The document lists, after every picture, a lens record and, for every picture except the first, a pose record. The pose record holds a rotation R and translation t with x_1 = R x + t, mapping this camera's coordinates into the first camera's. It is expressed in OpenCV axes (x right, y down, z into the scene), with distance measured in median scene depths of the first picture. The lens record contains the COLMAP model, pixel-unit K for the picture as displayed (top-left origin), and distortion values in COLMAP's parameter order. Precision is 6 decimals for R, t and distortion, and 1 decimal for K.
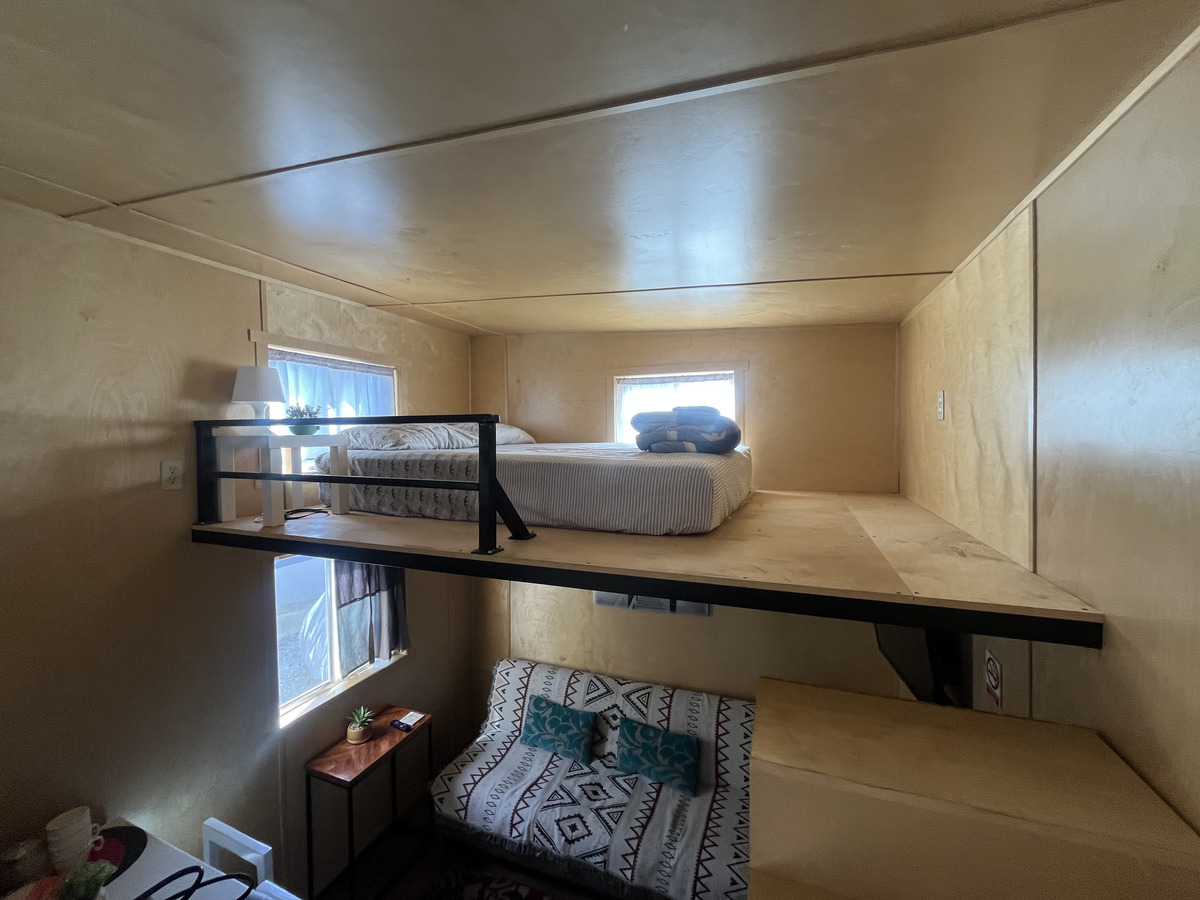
lens RADIAL K [[482.5, 0, 600.3], [0, 482.5, 449.0], [0, 0, 1]] dist [-0.004804, 0.000377]
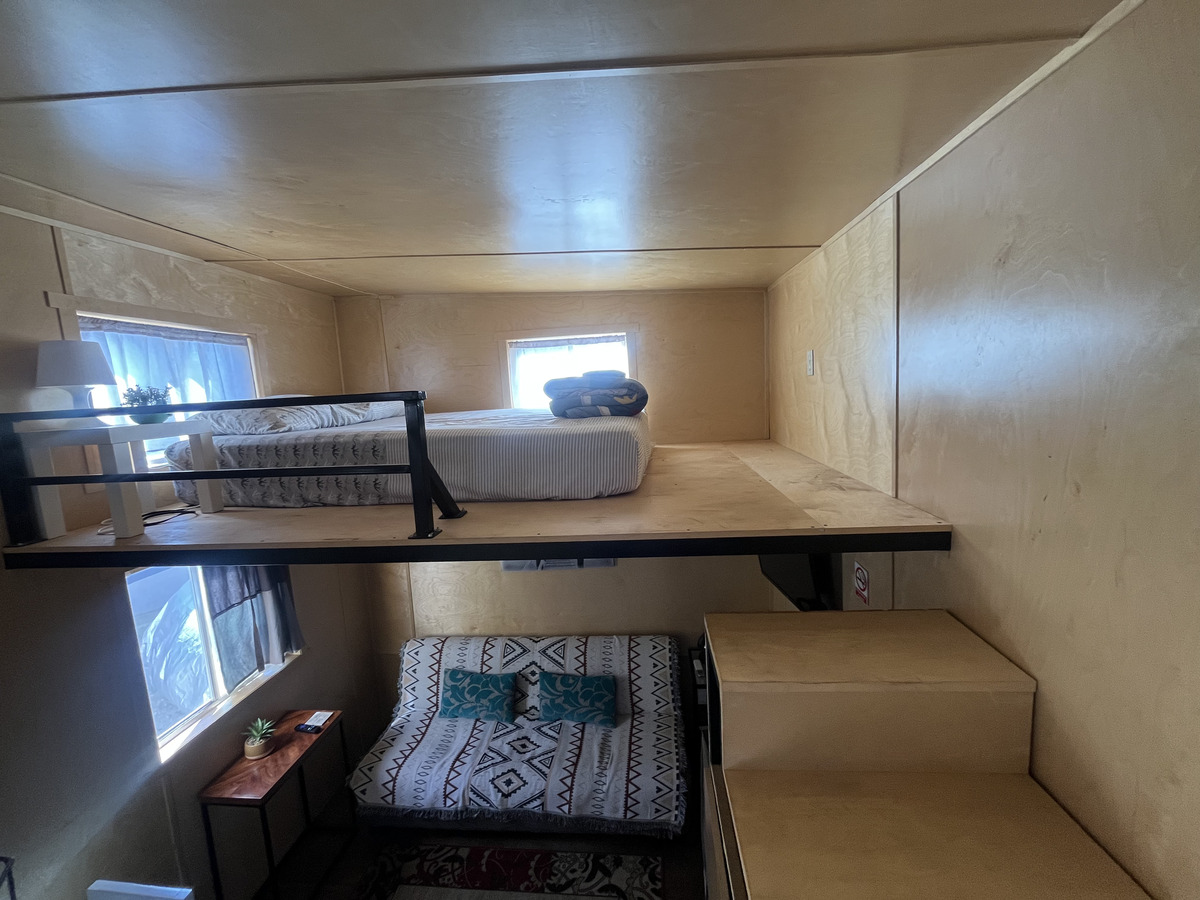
lens RADIAL K [[482.5, 0, 599.6], [0, 482.5, 448.8], [0, 0, 1]] dist [-0.004804, 0.000377]
pose [[0.961047, -0.078956, 0.264867, -0.076909], [0.055945, 0.994062, 0.093336, -0.015057], [-0.270664, -0.074882, 0.959757, 0.000327]]
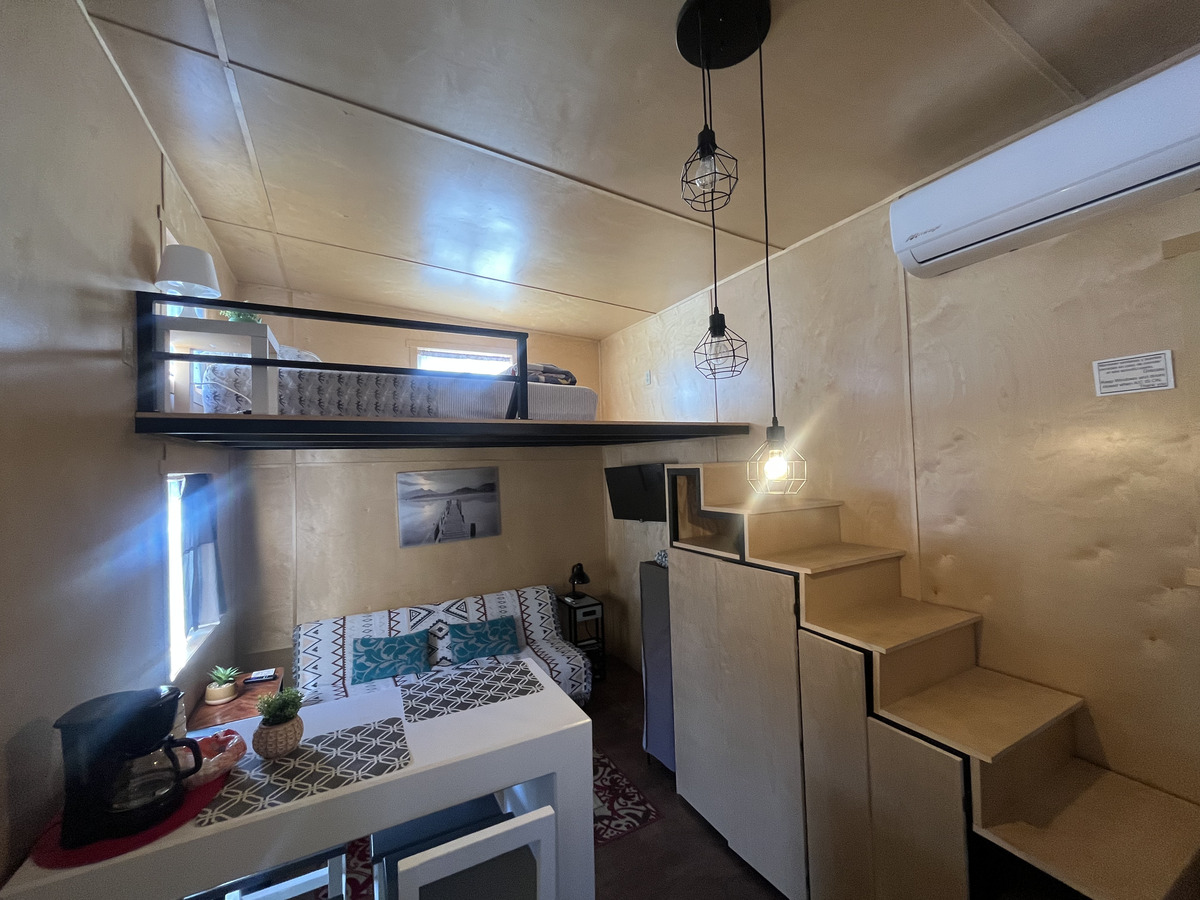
lens RADIAL K [[482.5, 0, 599.7], [0, 482.5, 448.6], [0, 0, 1]] dist [-0.004804, 0.000377]
pose [[0.651723, 0.009661, 0.758396, -0.678073], [0.048144, 0.997375, -0.054078, 0.216350], [-0.756928, 0.071757, 0.649547, -0.105140]]
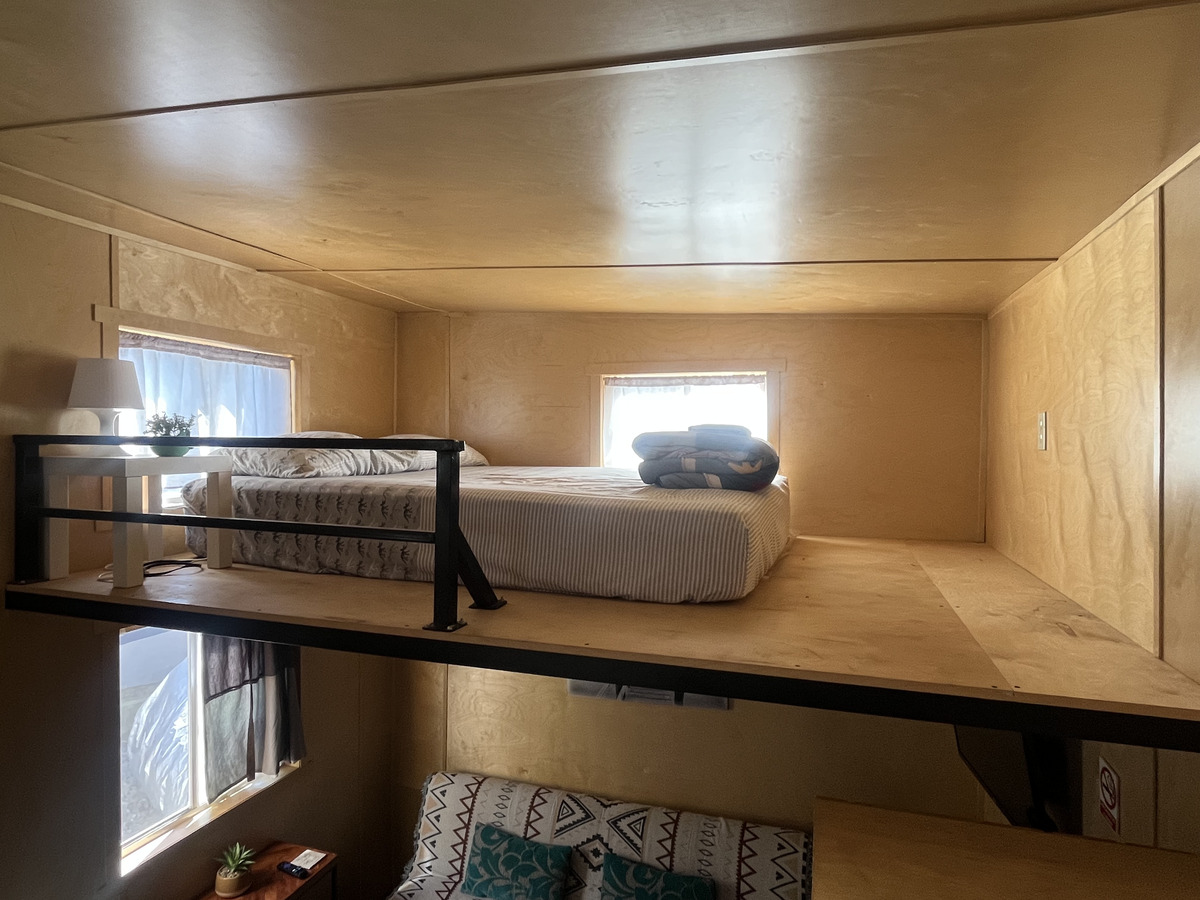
lens RADIAL K [[691.7, 0, 599.0], [0, 691.7, 451.7], [0, 0, 1]] dist [-0.002959, -0.000993]
pose [[0.998484, 0.015341, 0.052859, -0.032600], [-0.014402, 0.999732, -0.018104, -0.020197], [-0.053122, 0.017315, 0.998438, -0.034382]]
